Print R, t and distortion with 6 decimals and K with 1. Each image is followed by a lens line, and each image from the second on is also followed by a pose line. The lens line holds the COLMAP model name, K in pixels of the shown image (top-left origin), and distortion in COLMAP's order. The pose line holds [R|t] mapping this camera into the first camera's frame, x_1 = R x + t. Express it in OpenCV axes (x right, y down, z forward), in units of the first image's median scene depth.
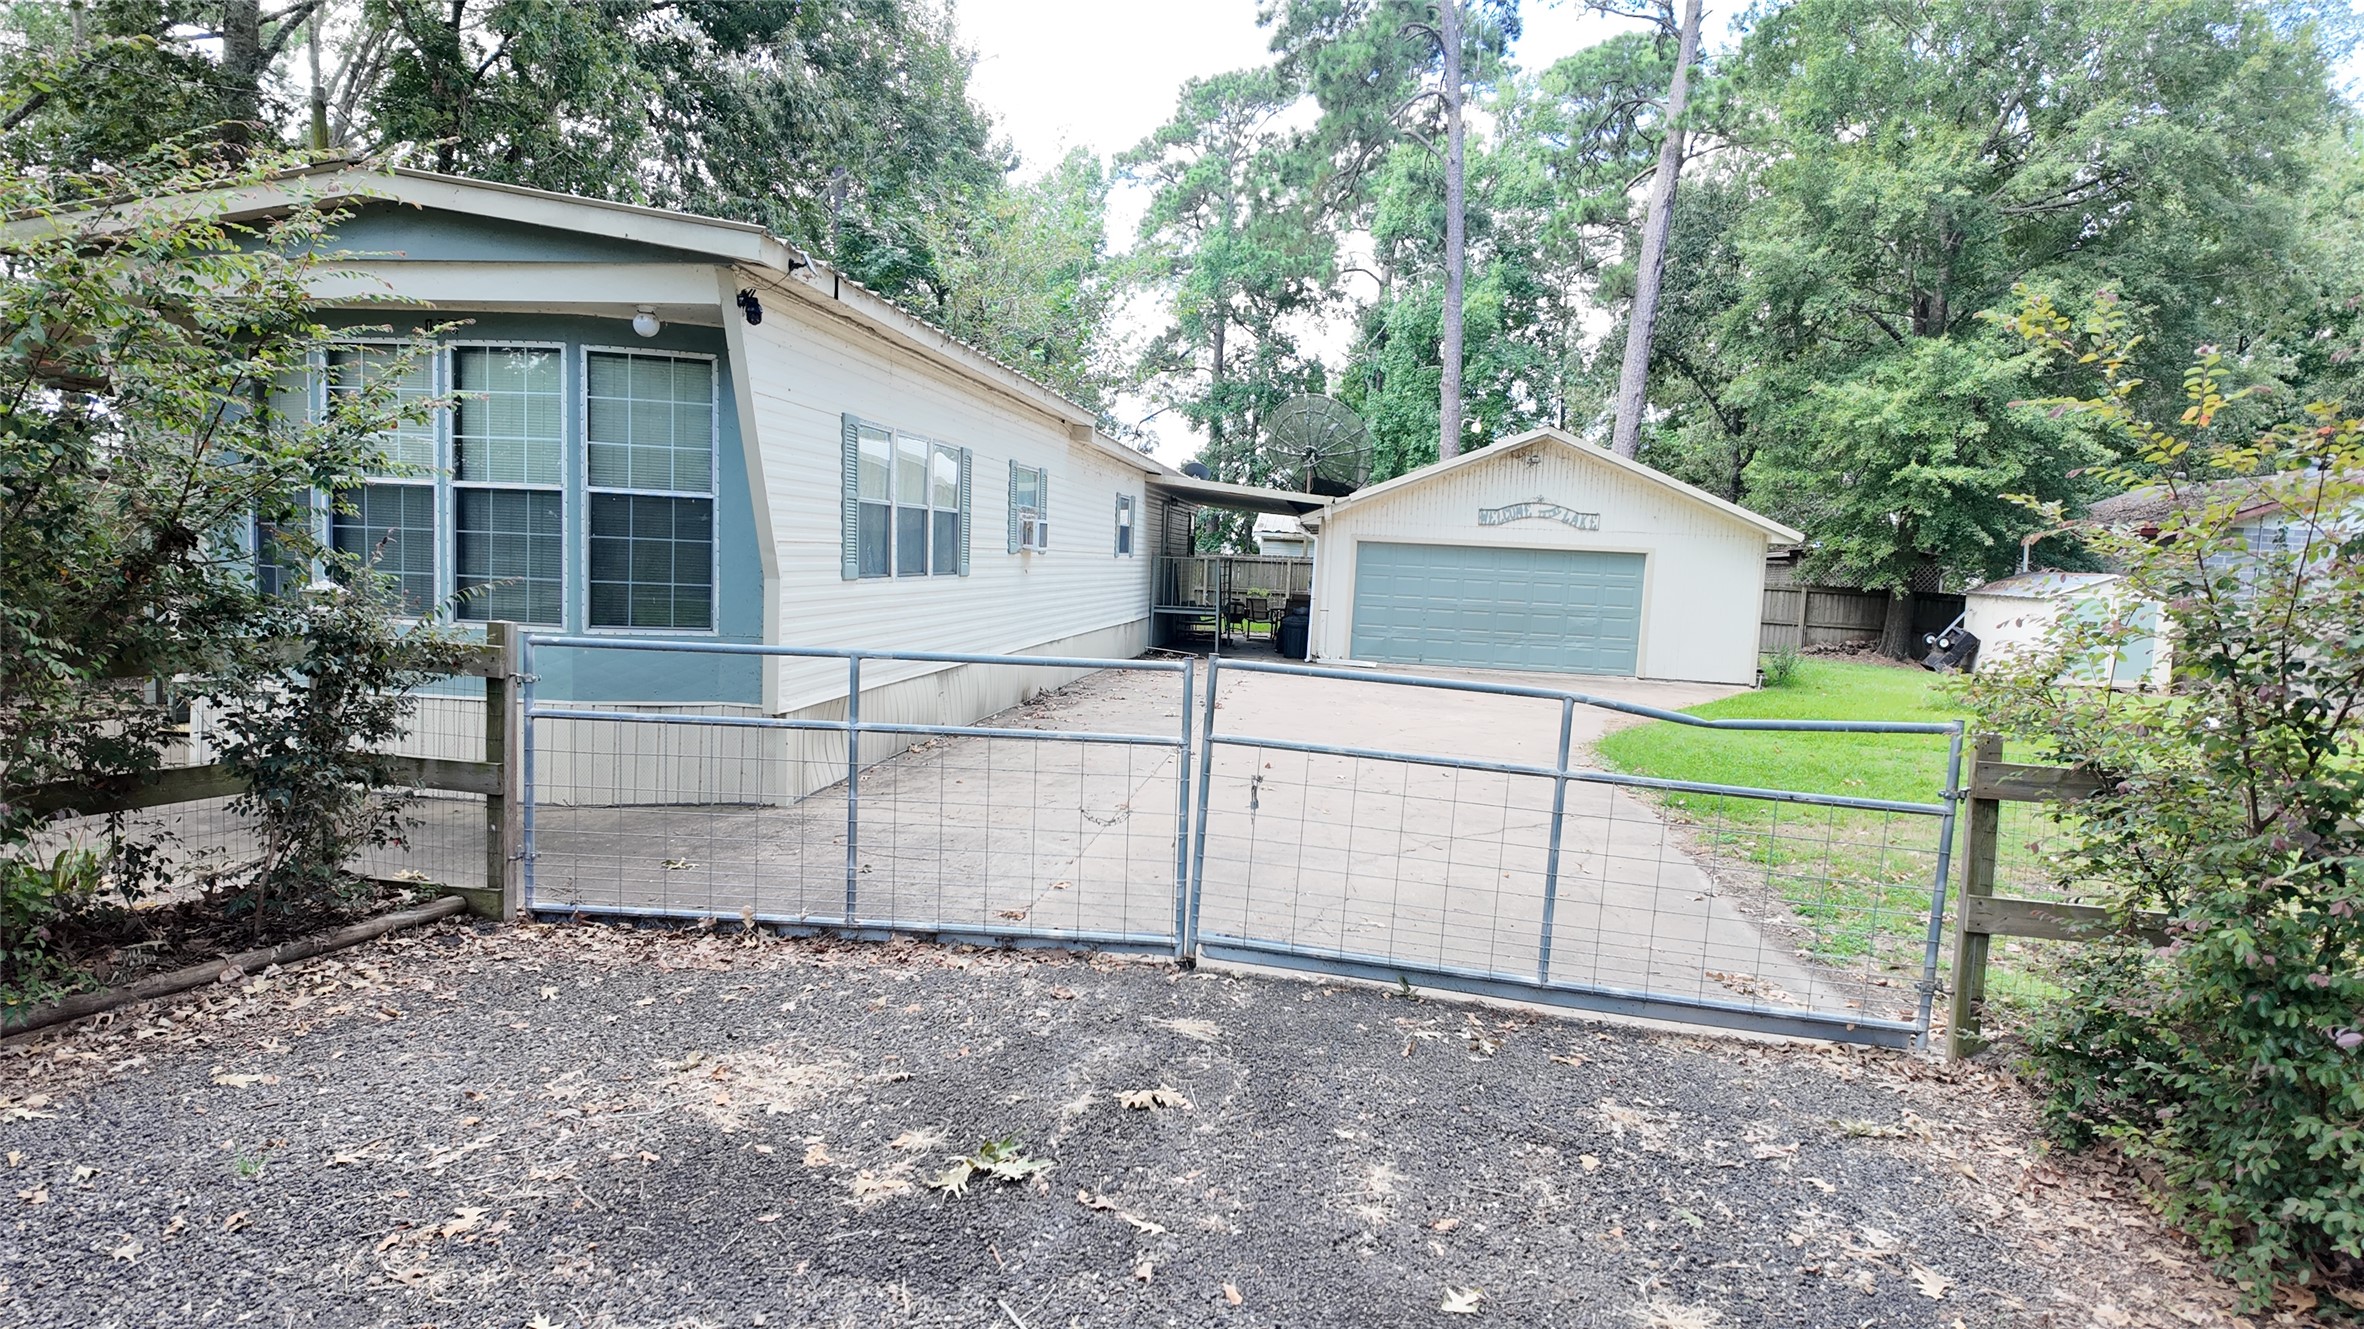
lens RADIAL K [[1381.0, 0, 1190.9], [0, 1381.0, 666.4], [0, 0, 1]] dist [0.116403, -0.140631]
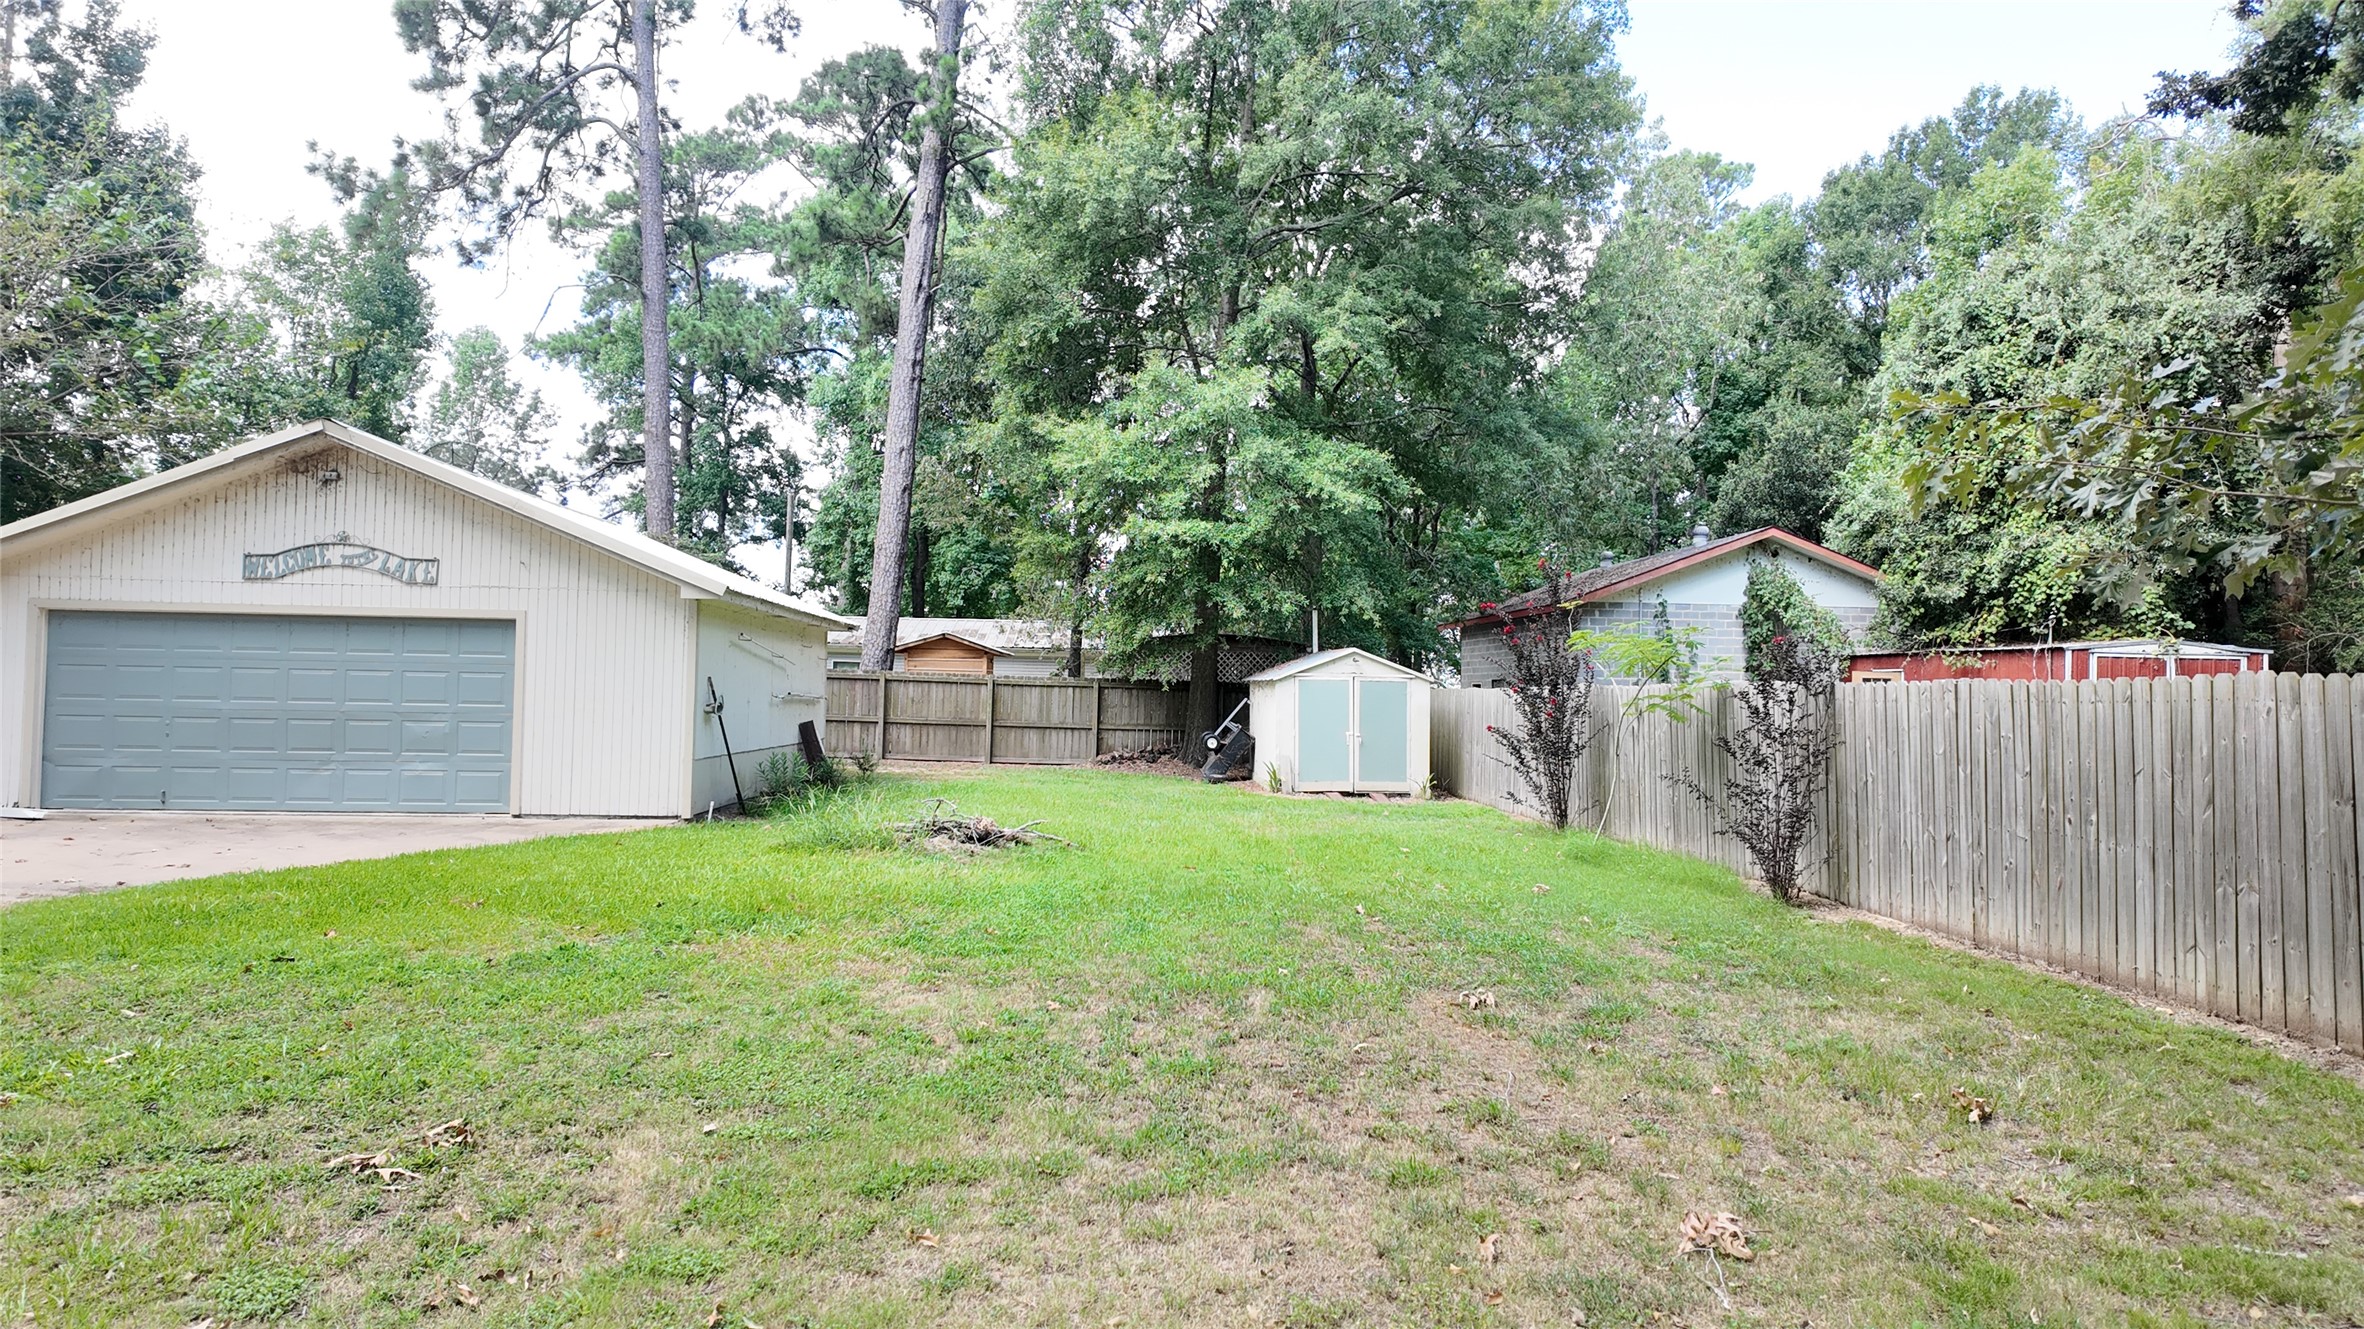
lens RADIAL K [[1381.0, 0, 1190.9], [0, 1381.0, 666.4], [0, 0, 1]] dist [0.116403, -0.140631]
pose [[0.981734, -0.026894, 0.188347, 0.398272], [0.043959, 0.995236, -0.087022, 0.008142], [-0.185110, 0.093712, 0.978239, 0.243926]]
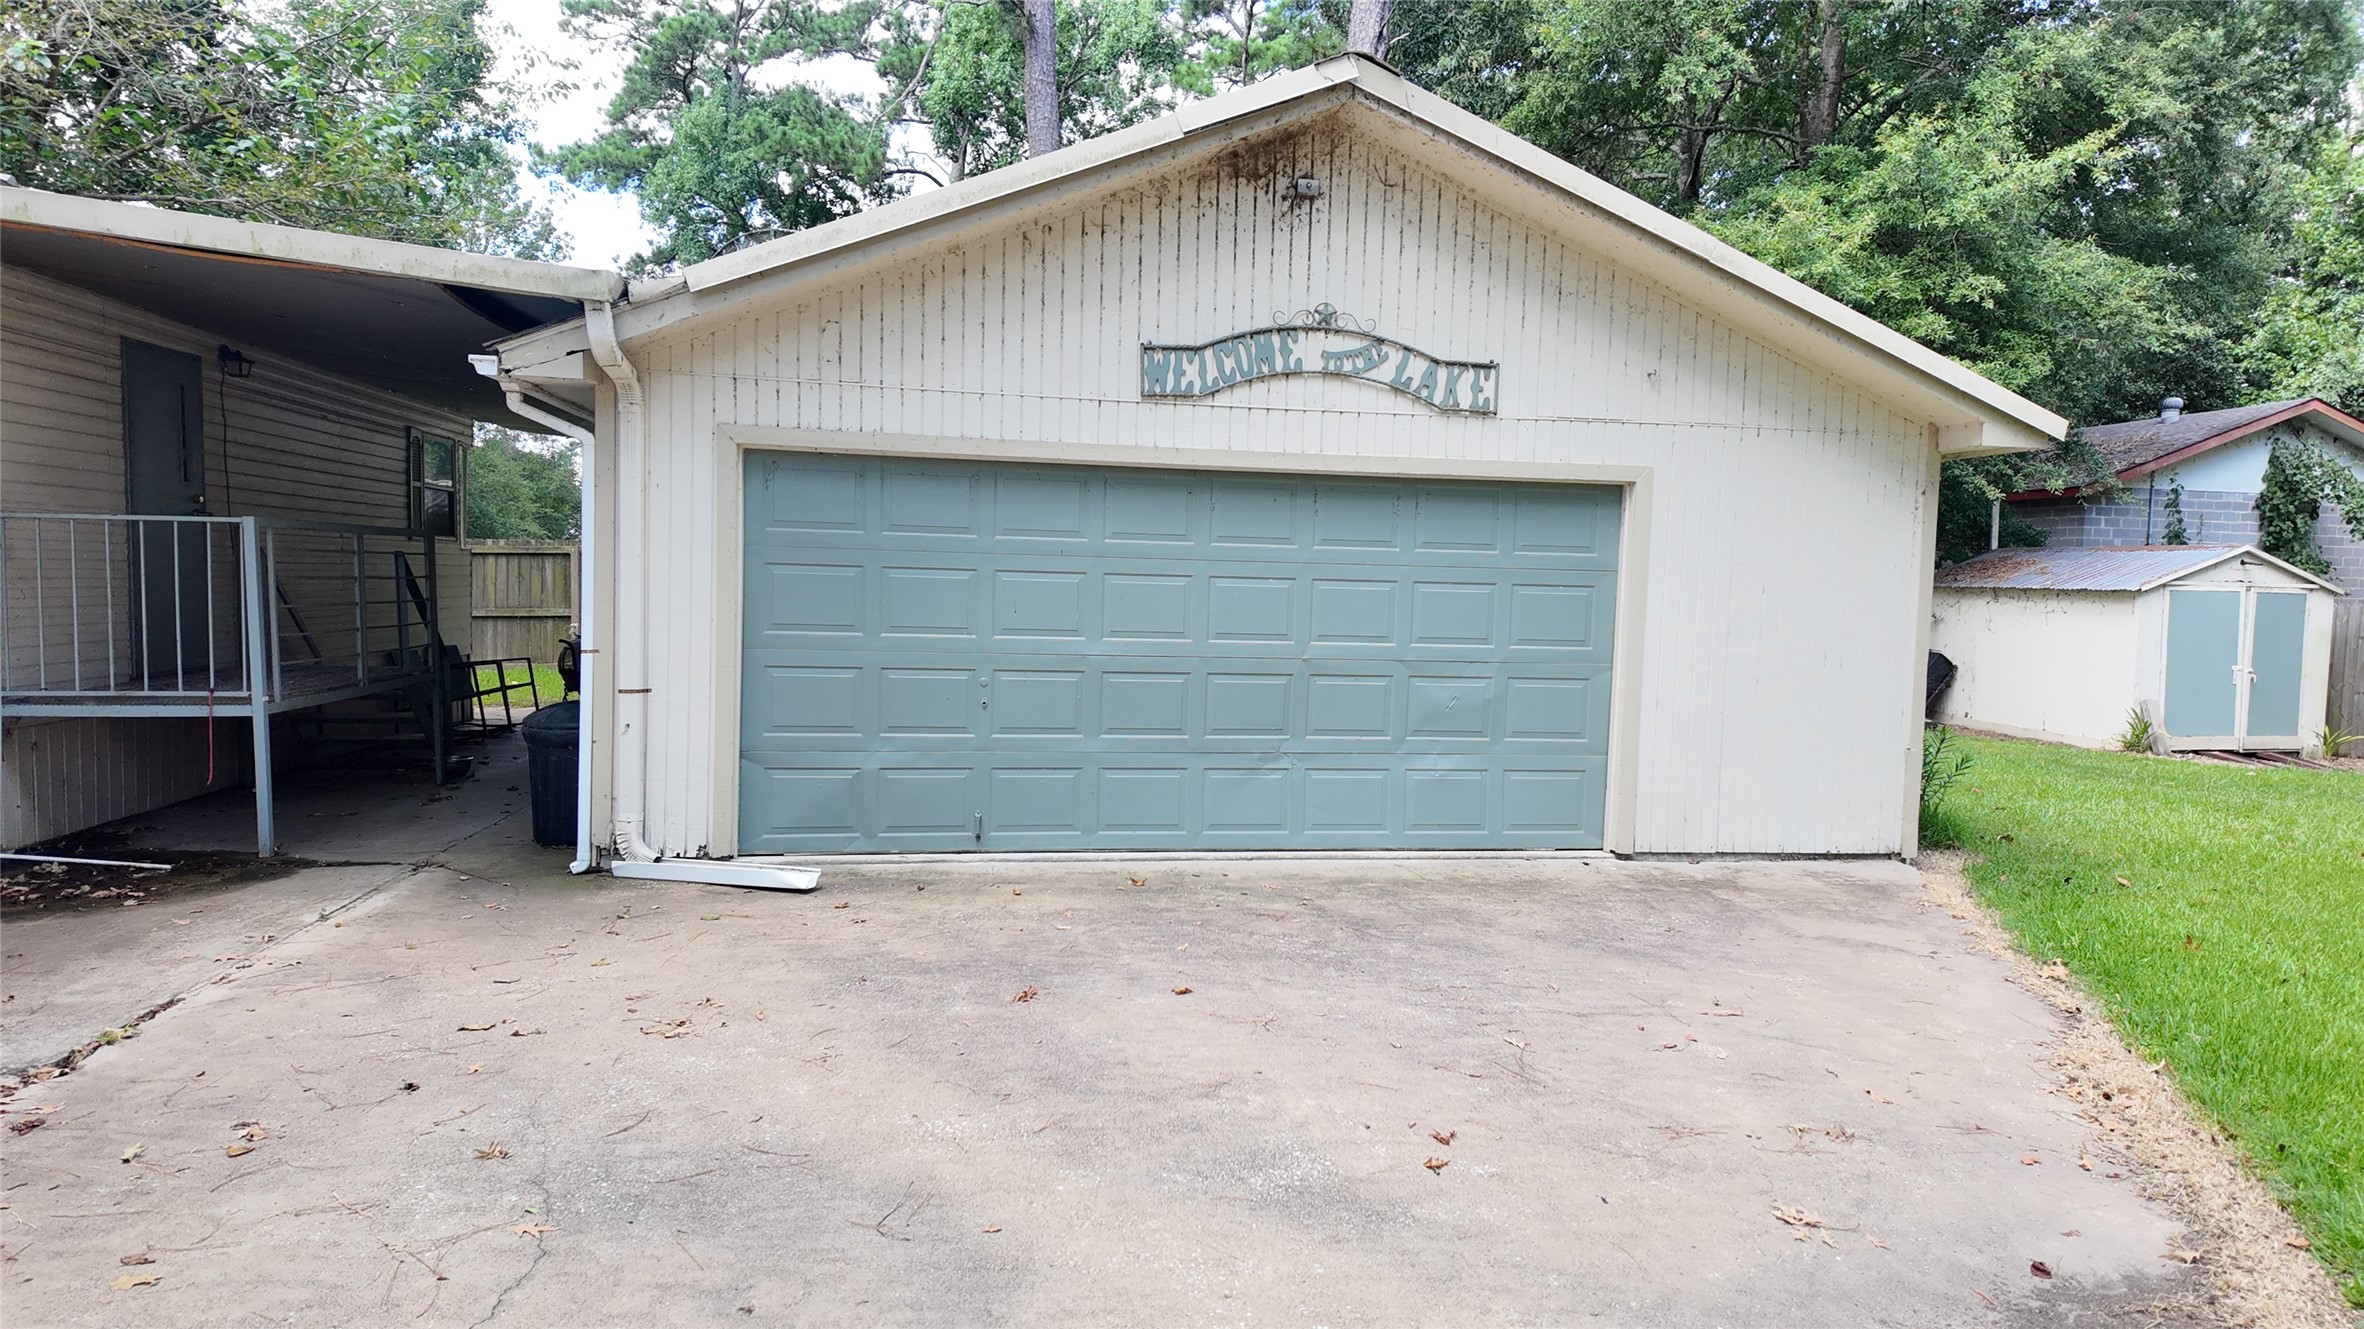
lens RADIAL K [[1381.0, 0, 1190.9], [0, 1381.0, 666.4], [0, 0, 1]] dist [0.116403, -0.140631]
pose [[0.960801, -0.038688, 0.274527, 0.103186], [0.040766, 0.999167, -0.001867, -0.032154], [-0.274226, 0.012985, 0.961578, 0.554524]]
